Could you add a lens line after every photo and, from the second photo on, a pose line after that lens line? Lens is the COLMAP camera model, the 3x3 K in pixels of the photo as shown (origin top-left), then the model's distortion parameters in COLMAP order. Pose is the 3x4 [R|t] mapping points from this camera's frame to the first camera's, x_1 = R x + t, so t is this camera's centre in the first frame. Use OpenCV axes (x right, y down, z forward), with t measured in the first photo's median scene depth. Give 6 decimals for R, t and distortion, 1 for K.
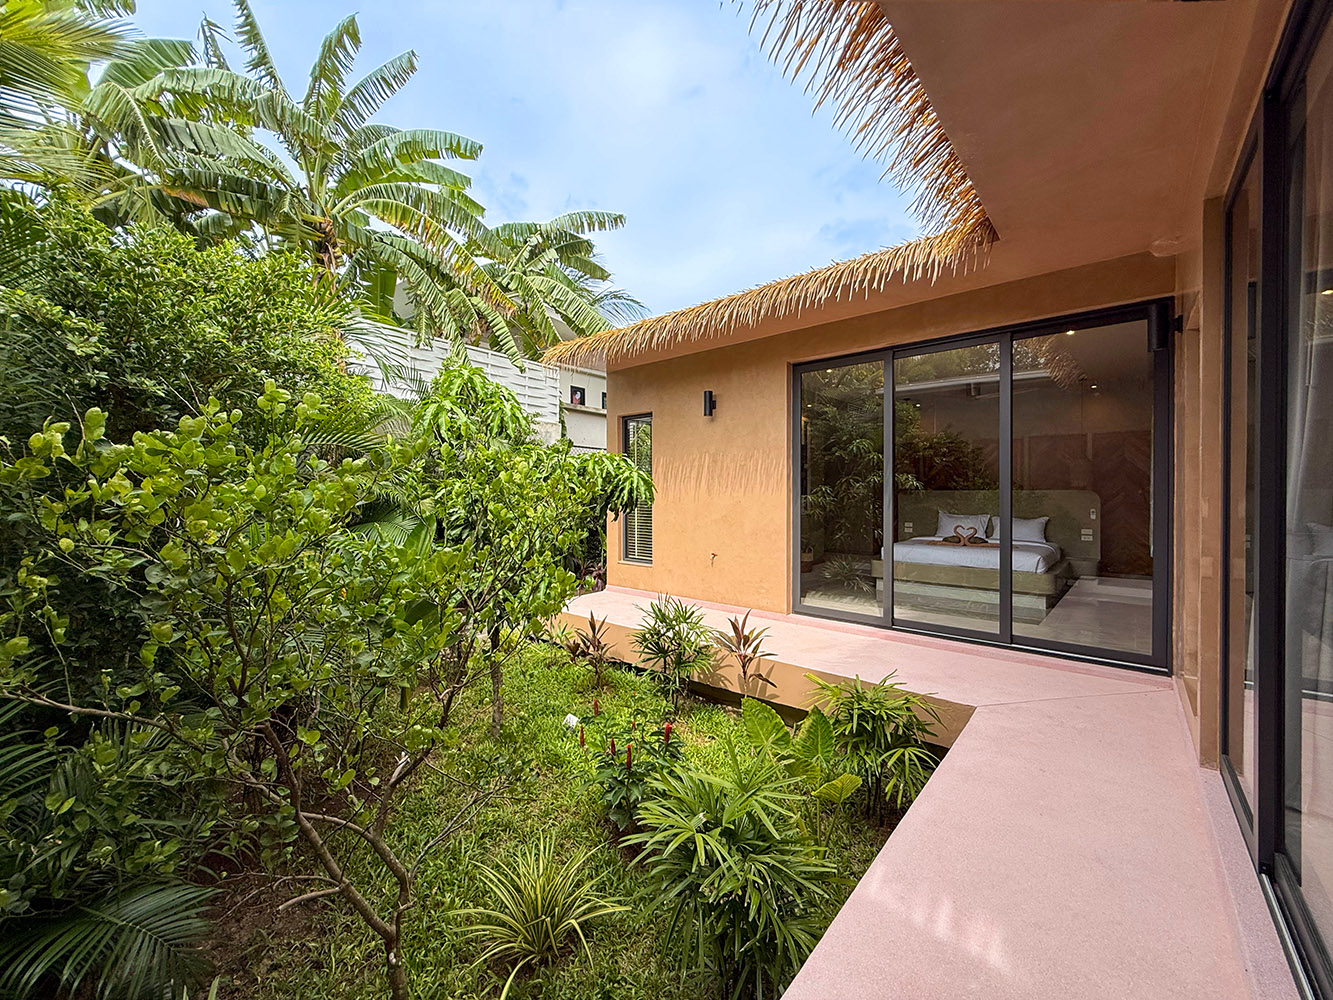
lens RADIAL K [[530.7, 0, 666.5], [0, 530.7, 500.0], [0, 0, 1]] dist [-0.001037, -0.000209]
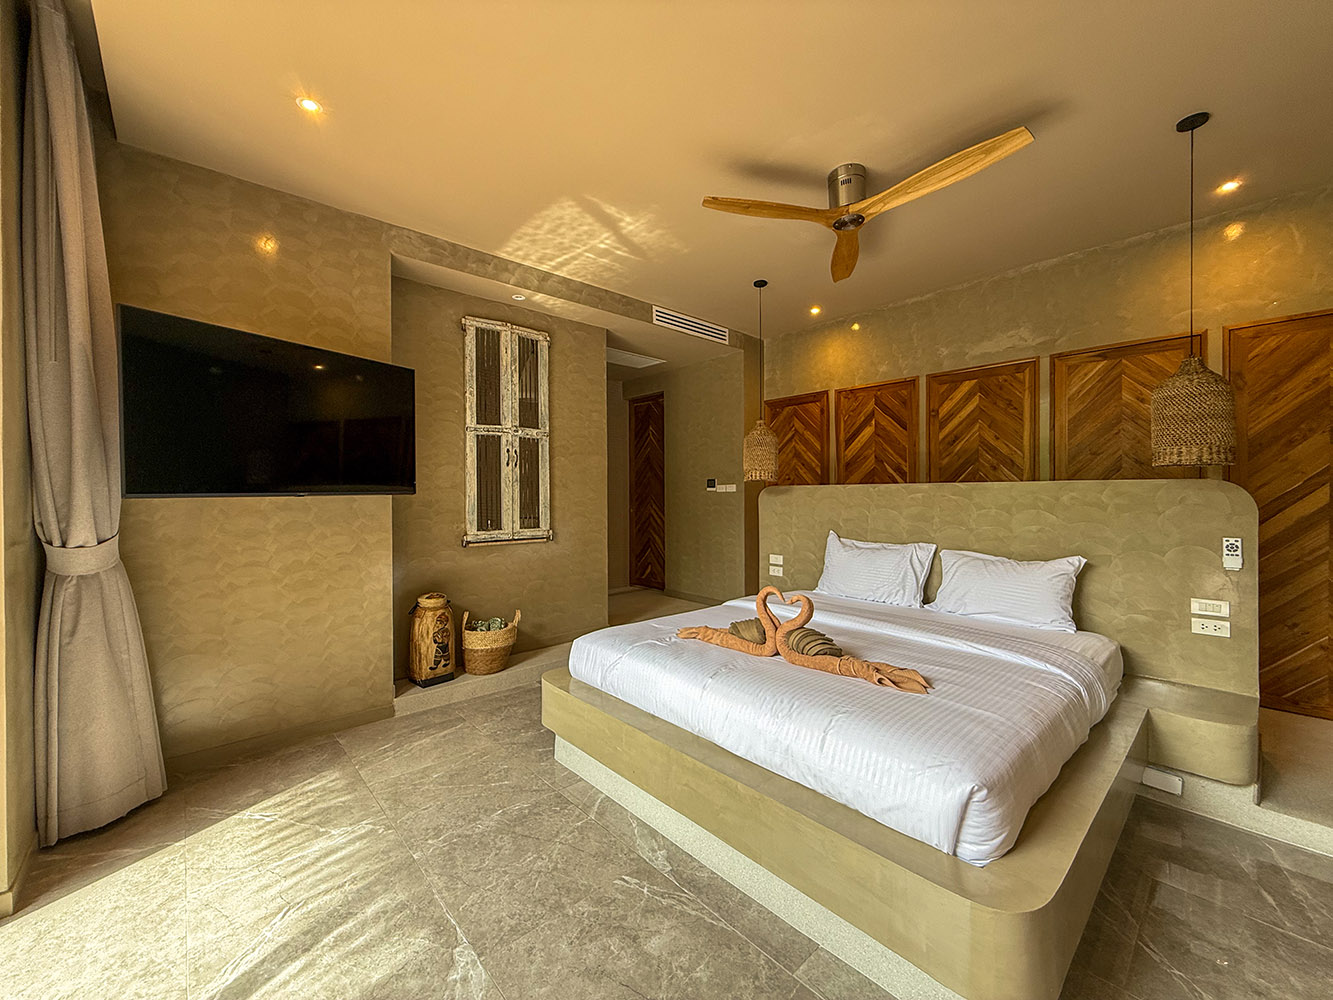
lens RADIAL K [[530.7, 0, 666.5], [0, 530.7, 500.0], [0, 0, 1]] dist [-0.001037, -0.000209]
pose [[0.993013, 0.001385, -0.118000, 0.494949], [-0.001844, 0.999991, -0.003776, -0.003785], [0.117993, 0.003967, 0.993006, 0.630800]]
